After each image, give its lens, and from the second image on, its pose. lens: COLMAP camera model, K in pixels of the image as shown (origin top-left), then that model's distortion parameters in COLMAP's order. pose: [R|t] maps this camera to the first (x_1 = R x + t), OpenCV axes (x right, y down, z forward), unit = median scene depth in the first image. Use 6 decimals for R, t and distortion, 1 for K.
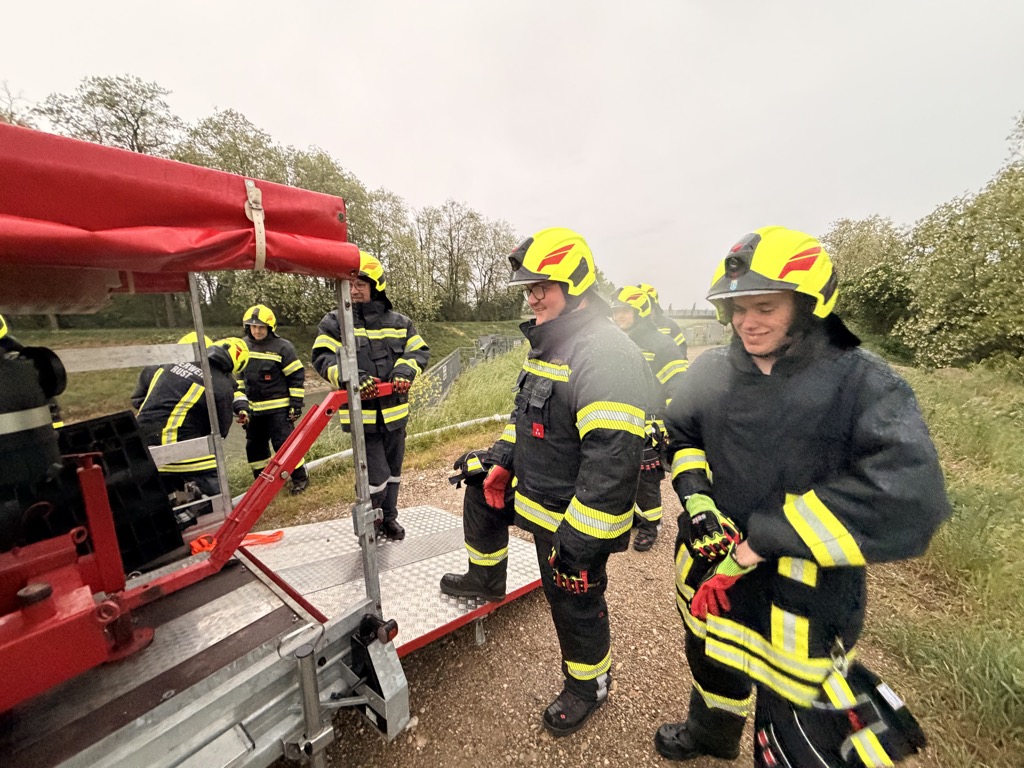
lens RADIAL K [[406.2, 0, 505.6], [0, 406.2, 382.6], [0, 0, 1]] dist [-0.001318, 0.000607]
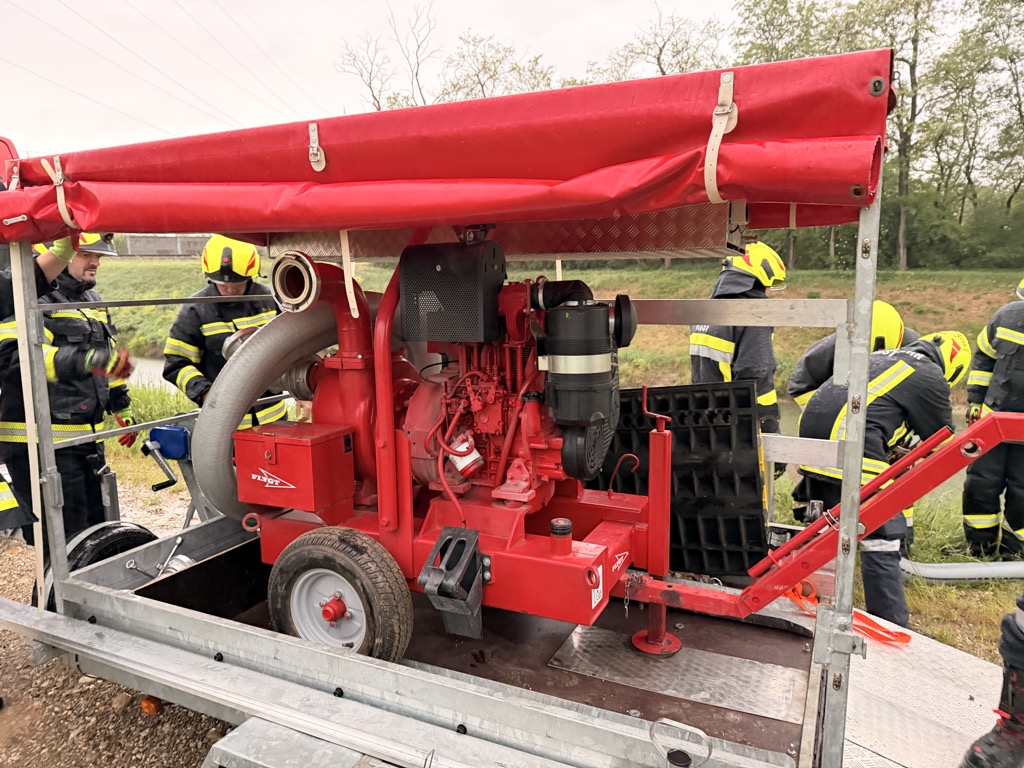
lens RADIAL K [[727.8, 0, 522.4], [0, 727.8, 382.2], [0, 0, 1]] dist [0.033847, -0.039400]
pose [[0.230070, 0.167965, -0.958570, 0.349797], [-0.150220, 0.979317, 0.135545, -0.058230], [0.961510, 0.112812, 0.250543, 0.243254]]
